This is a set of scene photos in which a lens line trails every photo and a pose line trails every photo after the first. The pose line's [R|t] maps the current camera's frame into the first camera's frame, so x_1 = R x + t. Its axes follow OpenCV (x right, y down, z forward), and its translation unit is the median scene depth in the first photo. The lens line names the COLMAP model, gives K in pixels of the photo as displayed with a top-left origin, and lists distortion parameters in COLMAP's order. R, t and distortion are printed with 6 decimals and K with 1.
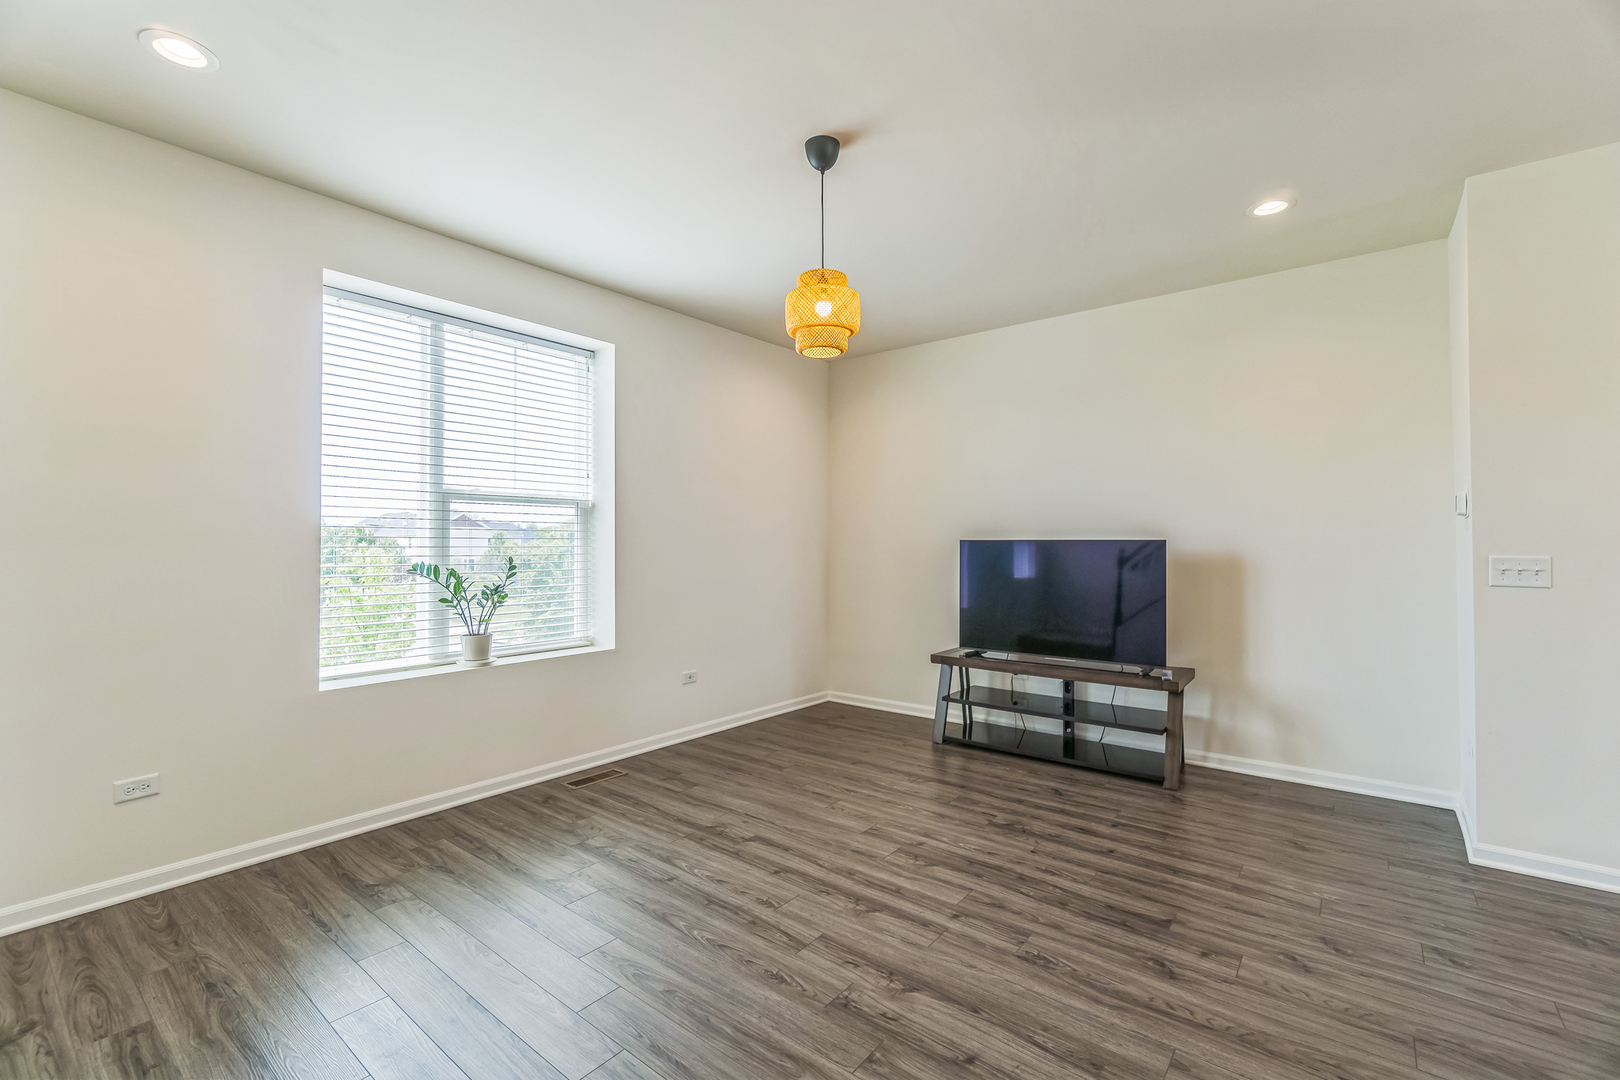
lens RADIAL K [[705.3, 0, 806.5], [0, 705.3, 540.4], [0, 0, 1]] dist [0.001515, 0.001213]
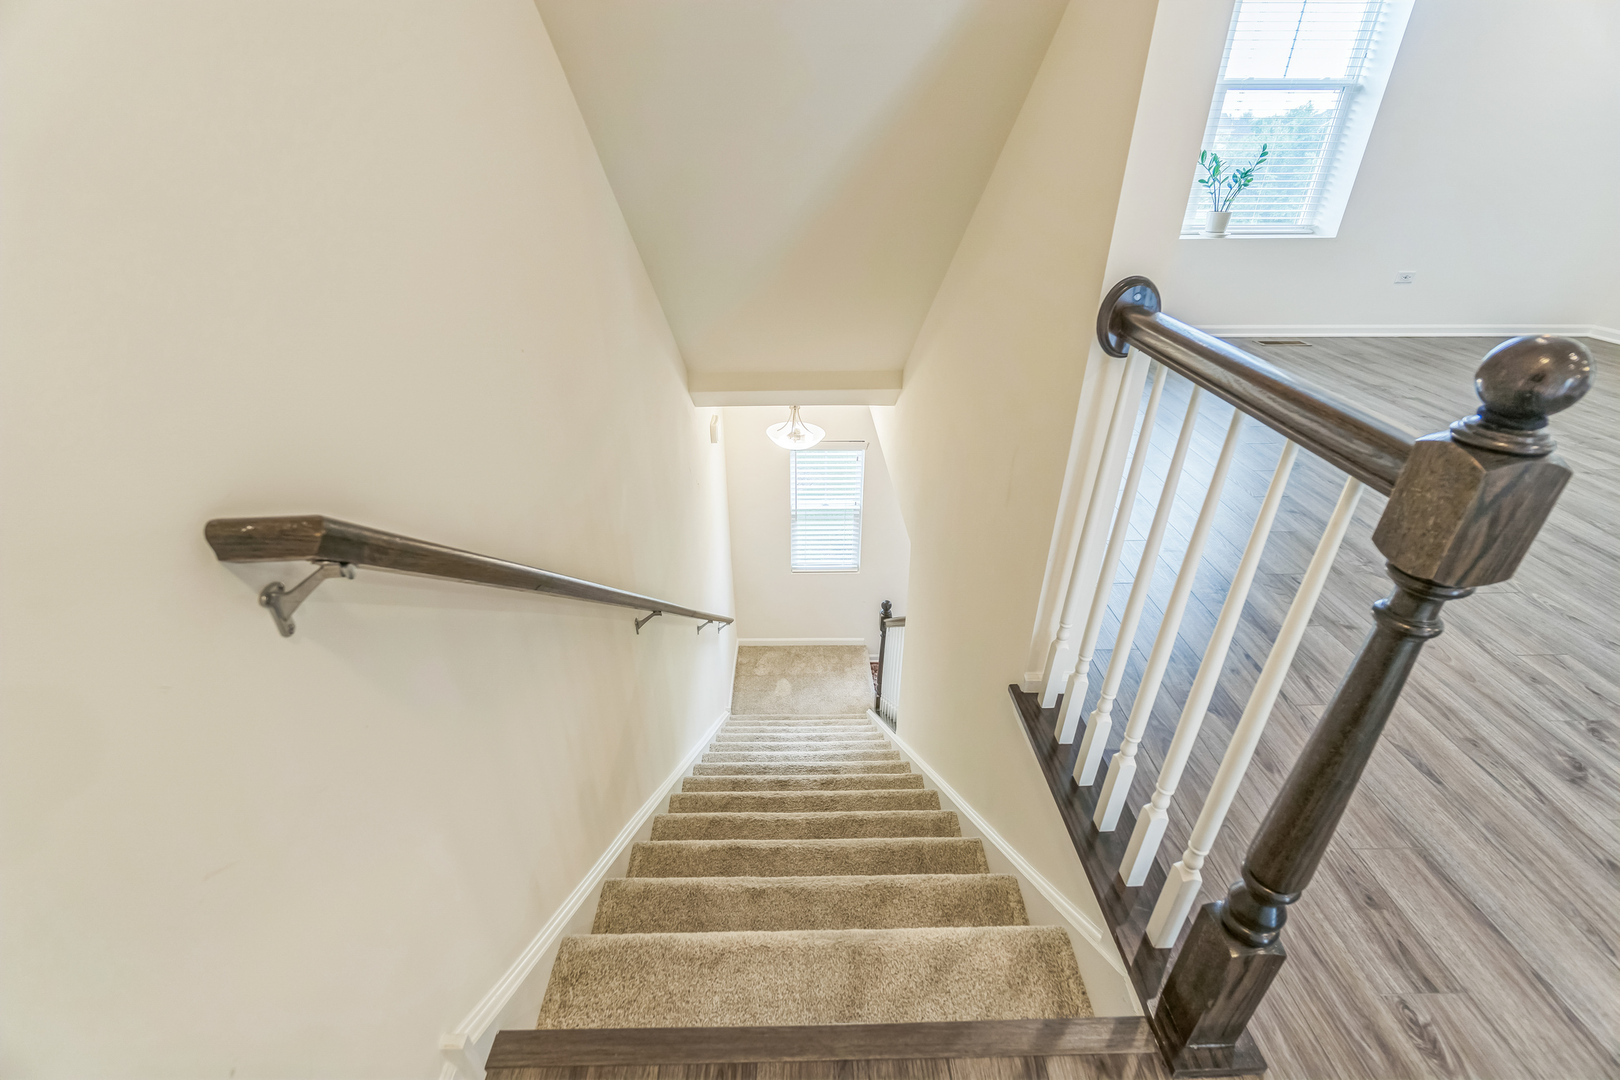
lens RADIAL K [[705.3, 0, 806.7], [0, 705.3, 526.5], [0, 0, 1]] dist [0.001515, 0.001213]
pose [[0.646603, 0.368105, -0.668134, 0.123466], [0.003012, 0.874628, 0.484786, 0.007367], [0.762821, -0.315476, 0.564428, -0.497064]]
